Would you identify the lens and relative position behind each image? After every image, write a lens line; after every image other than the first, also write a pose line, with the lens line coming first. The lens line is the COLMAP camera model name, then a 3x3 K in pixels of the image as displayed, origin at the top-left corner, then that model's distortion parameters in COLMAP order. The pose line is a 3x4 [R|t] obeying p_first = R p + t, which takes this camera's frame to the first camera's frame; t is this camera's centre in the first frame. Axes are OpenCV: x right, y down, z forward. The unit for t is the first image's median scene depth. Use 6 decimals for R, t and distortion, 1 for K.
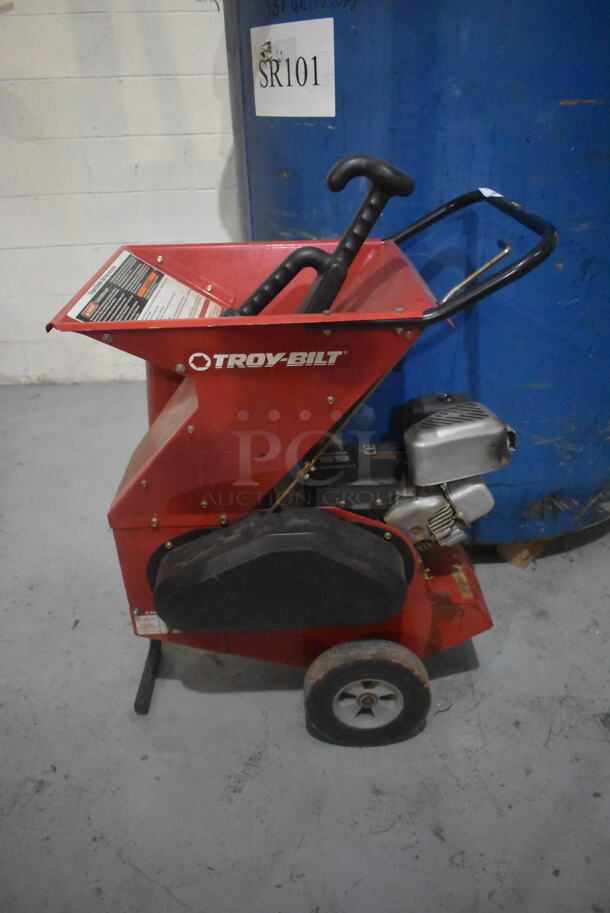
lens RADIAL K [[695.3, 0, 307.5], [0, 695.3, 457.8], [0, 0, 1]] dist [-0.024353, 0.013354]
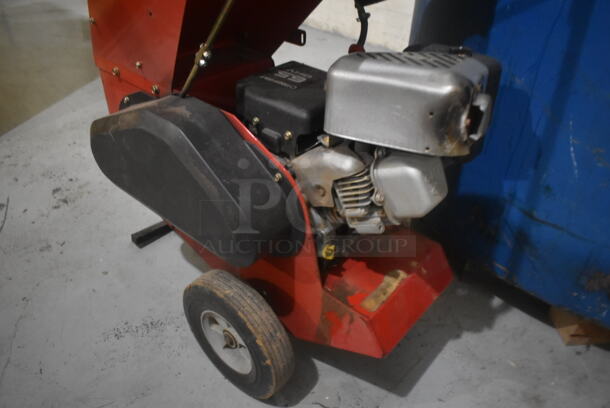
lens RADIAL K [[464.6, 0, 307.6], [0, 464.6, 204.7], [0, 0, 1]] dist [-0.024353, 0.013354]
pose [[0.742809, 0.441817, -0.503023, 0.417198], [-0.375814, 0.896961, 0.232861, 0.002072], [0.554074, 0.016072, 0.832312, 0.558155]]
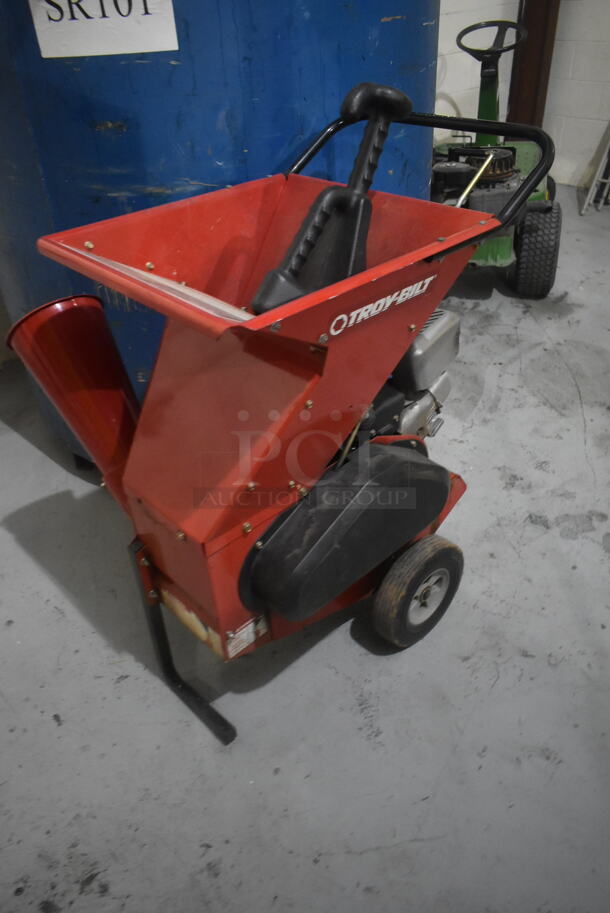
lens RADIAL K [[695.3, 0, 304.8], [0, 695.3, 459.8], [0, 0, 1]] dist [-0.024353, 0.013354]
pose [[0.743038, -0.394308, 0.540754, -0.590626], [0.346659, 0.917922, 0.192995, -0.129465], [-0.572470, 0.044054, 0.818742, 0.208867]]
